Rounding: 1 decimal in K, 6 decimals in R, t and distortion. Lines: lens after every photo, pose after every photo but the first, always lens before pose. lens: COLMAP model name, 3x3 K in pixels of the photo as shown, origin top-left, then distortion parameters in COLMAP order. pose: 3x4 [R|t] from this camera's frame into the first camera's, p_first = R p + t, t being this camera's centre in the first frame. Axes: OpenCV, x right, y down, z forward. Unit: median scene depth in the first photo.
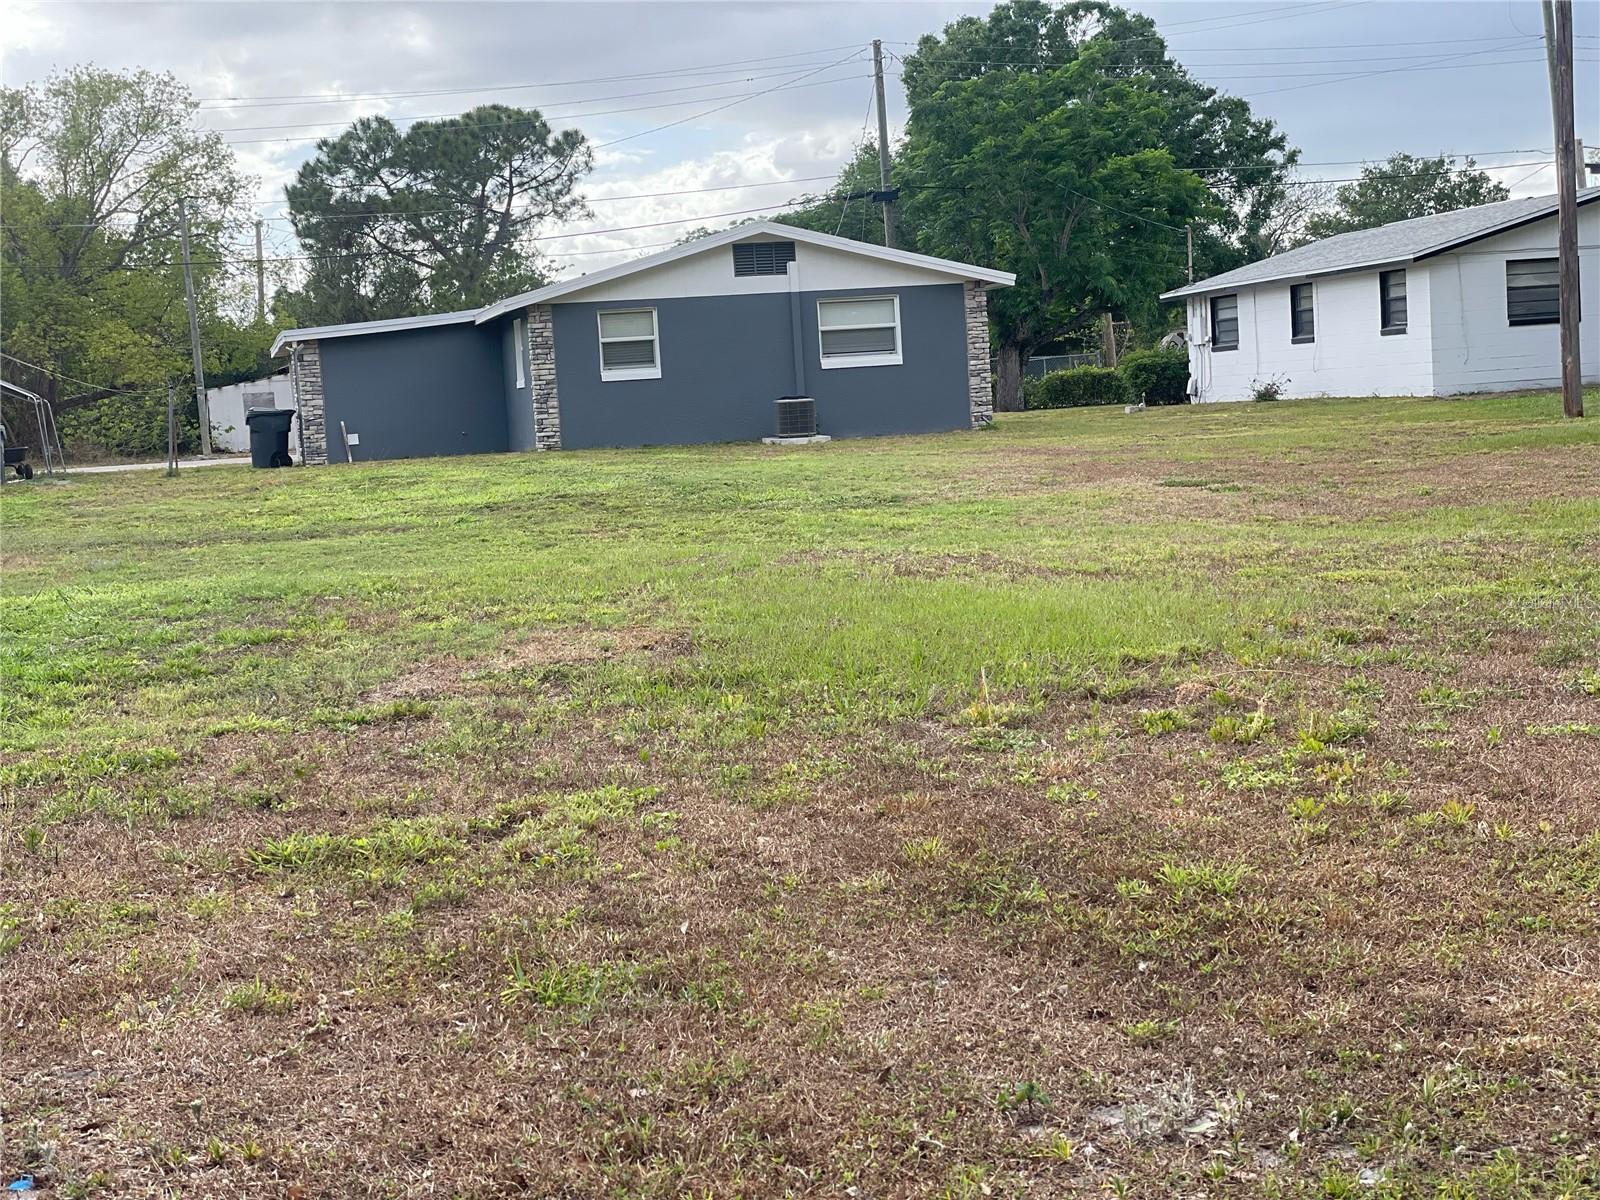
lens RADIAL K [[2382.7, 0, 798.2], [0, 2382.7, 547.8], [0, 0, 1]] dist [0.120216, 0.000000]
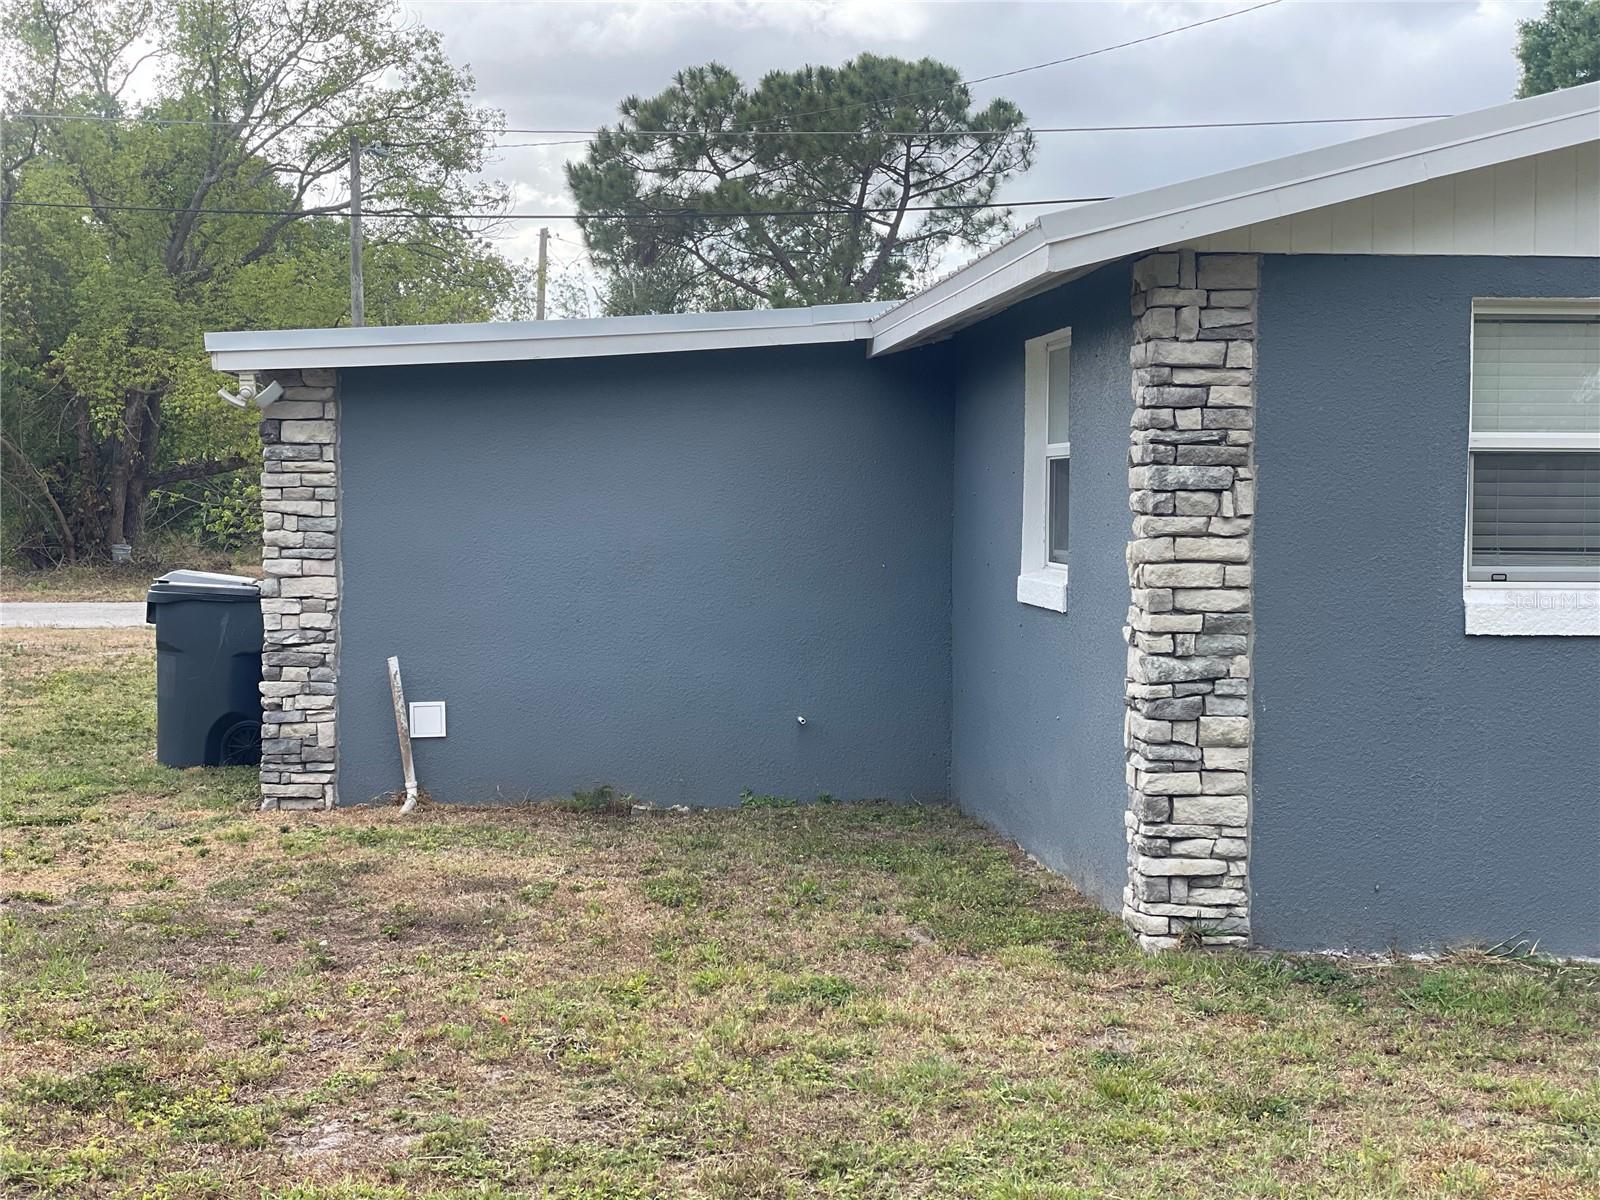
lens RADIAL K [[2382.7, 0, 796.4], [0, 2382.7, 591.2], [0, 0, 1]] dist [0.120216, 0.000000]
pose [[0.987335, 0.076068, -0.139226, -0.098638], [-0.078474, 0.996845, -0.011869, -0.058909], [0.137884, 0.022644, 0.990190, 0.692367]]
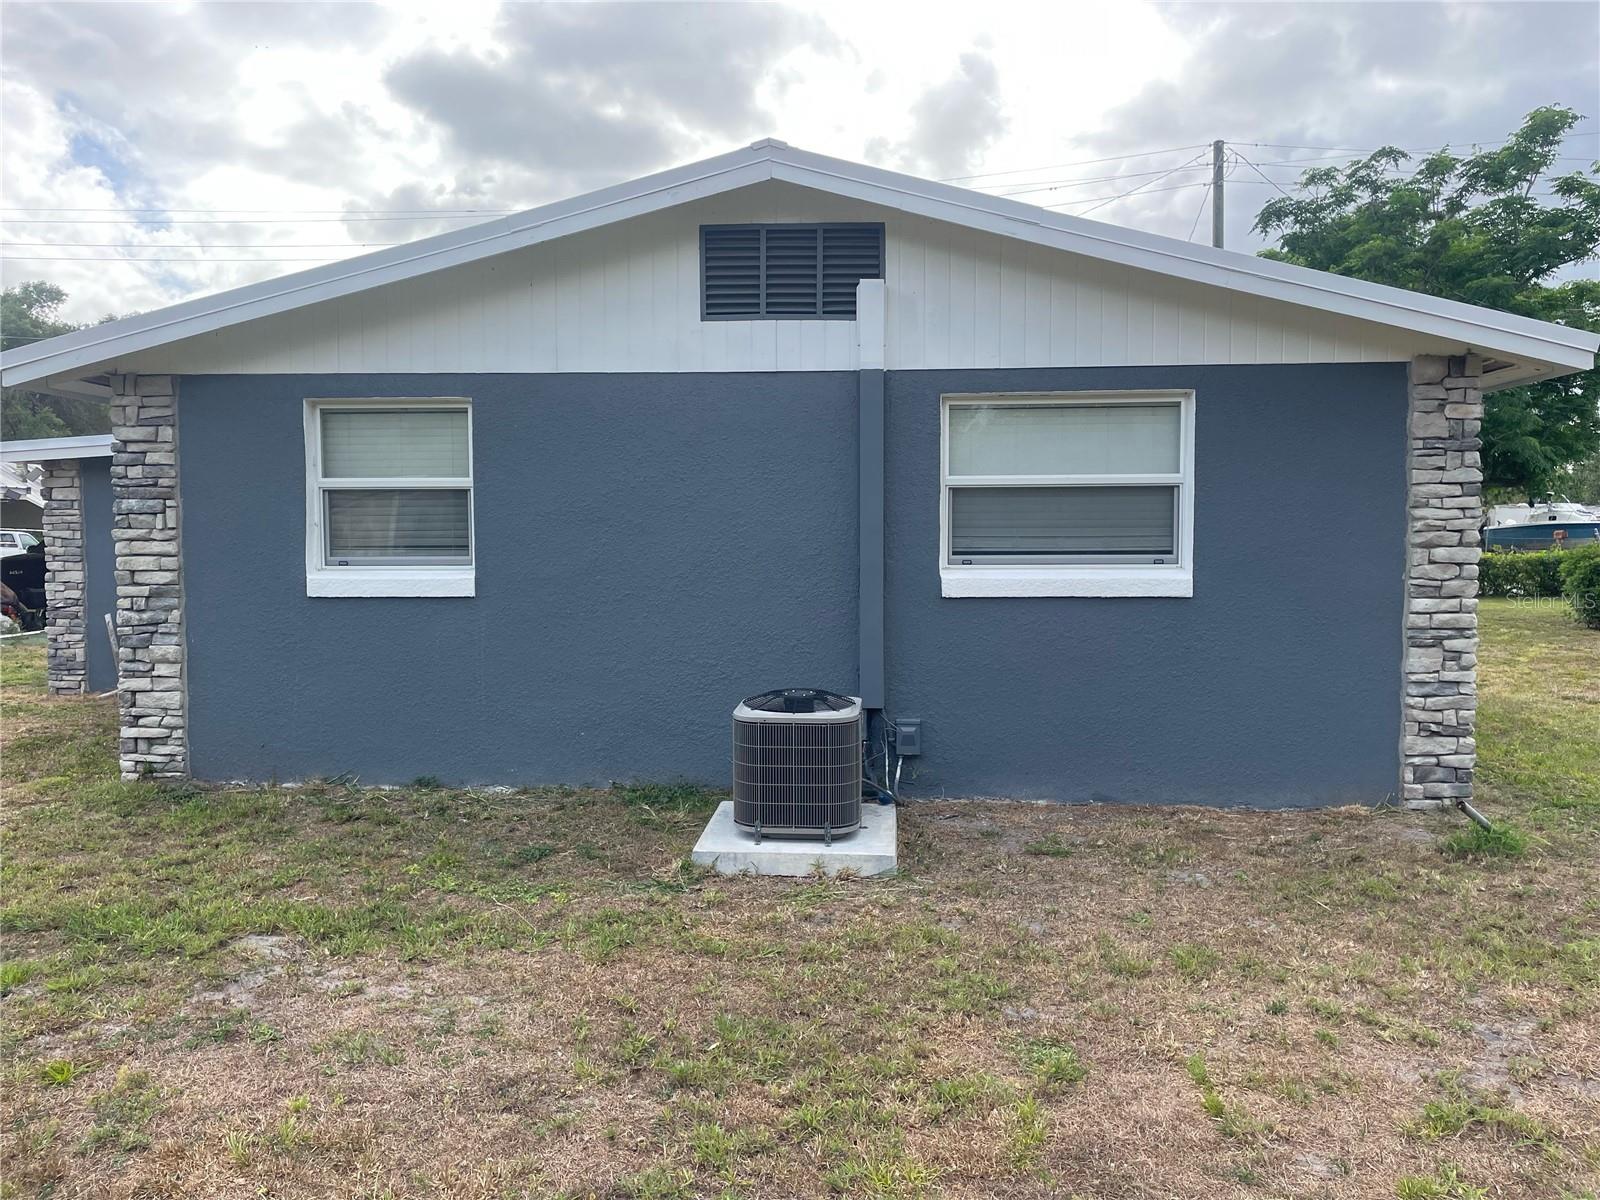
lens RADIAL K [[1208.1, 0, 792.9], [0, 1208.1, 601.3], [0, 0, 1]] dist [0.094944, -0.122494]
pose [[0.954216, 0.074118, -0.289790, 0.036551], [-0.072755, 0.997230, 0.015490, -0.068550], [0.290135, 0.006303, 0.956965, 0.749034]]
